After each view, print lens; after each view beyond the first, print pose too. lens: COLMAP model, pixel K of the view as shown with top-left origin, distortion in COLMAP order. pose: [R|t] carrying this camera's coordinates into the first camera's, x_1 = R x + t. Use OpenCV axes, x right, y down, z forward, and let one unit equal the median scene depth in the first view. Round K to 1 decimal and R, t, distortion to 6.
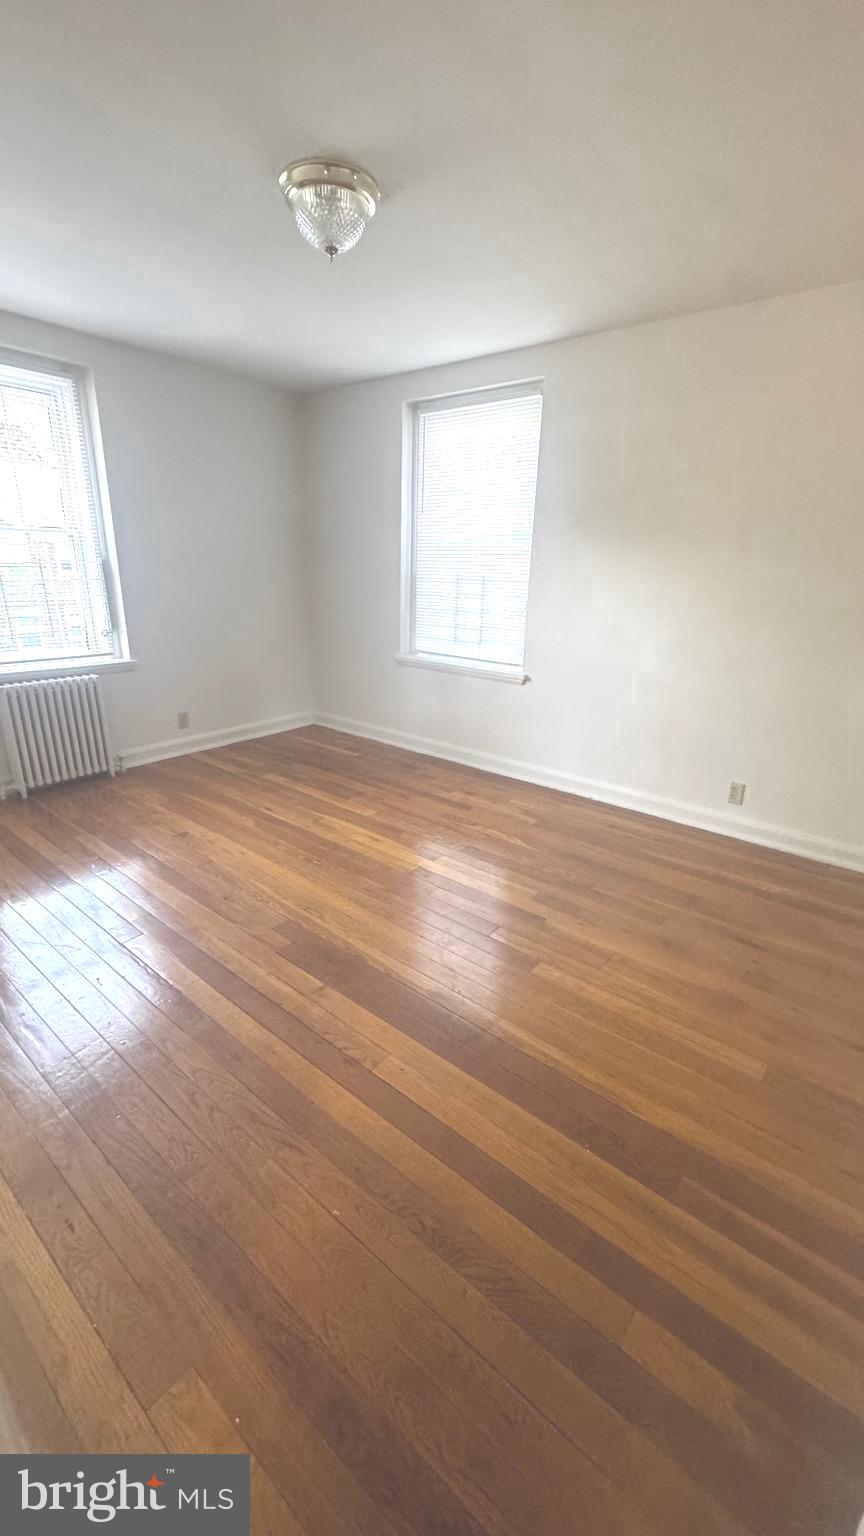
lens RADIAL K [[615.0, 0, 434.5], [0, 615.0, 758.7], [0, 0, 1]] dist [0.002176, 0.000263]
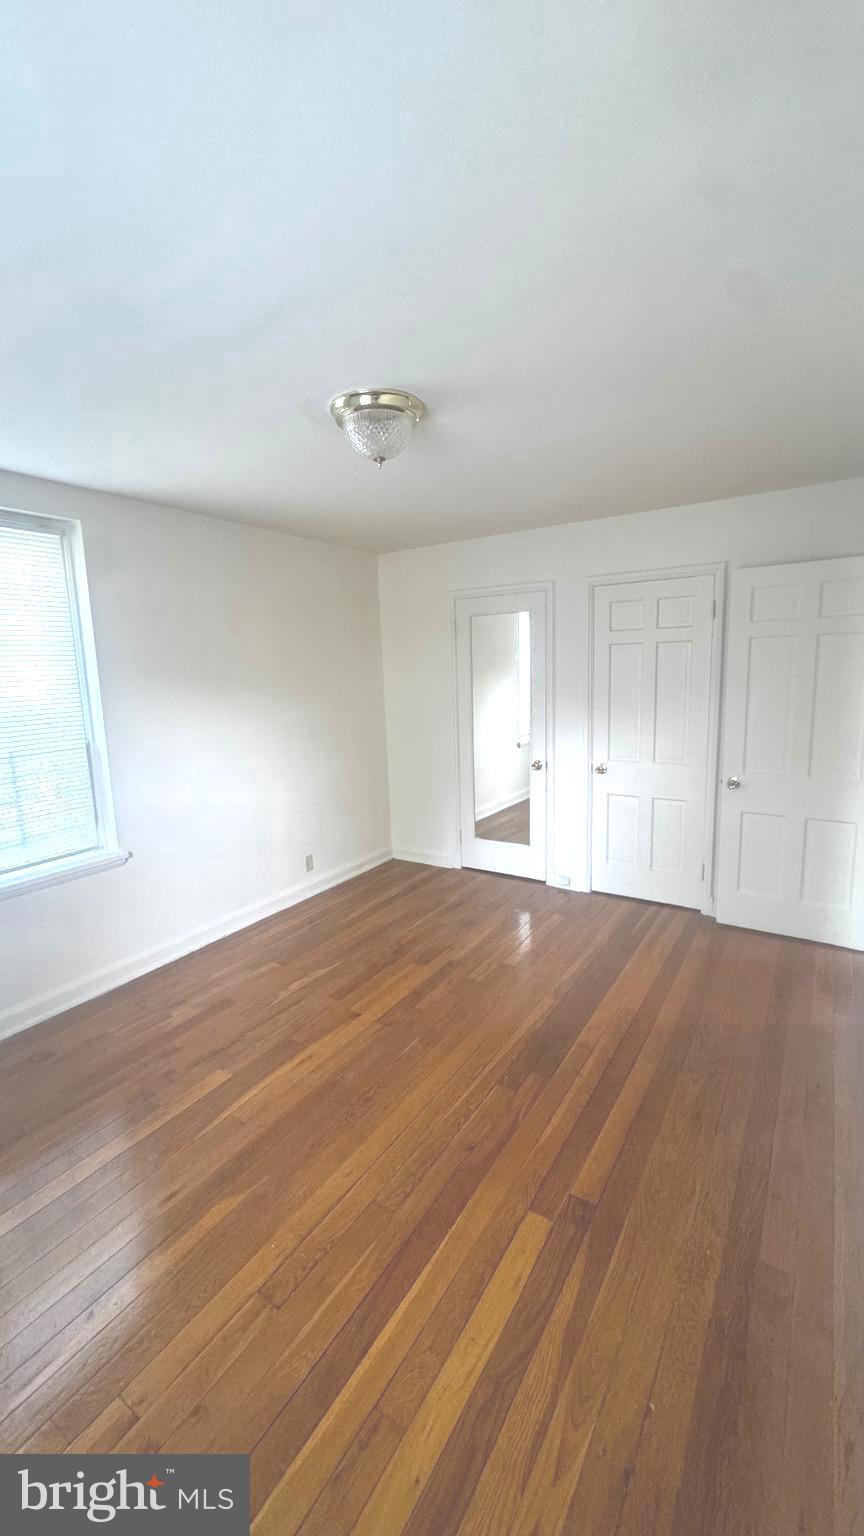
lens RADIAL K [[615.0, 0, 434.6], [0, 615.0, 764.2], [0, 0, 1]] dist [0.002176, 0.000263]
pose [[-0.106954, -0.181529, 0.977552, -0.815833], [0.332773, 0.919953, 0.207242, -0.329961], [-0.936922, 0.347469, -0.037985, 0.716919]]
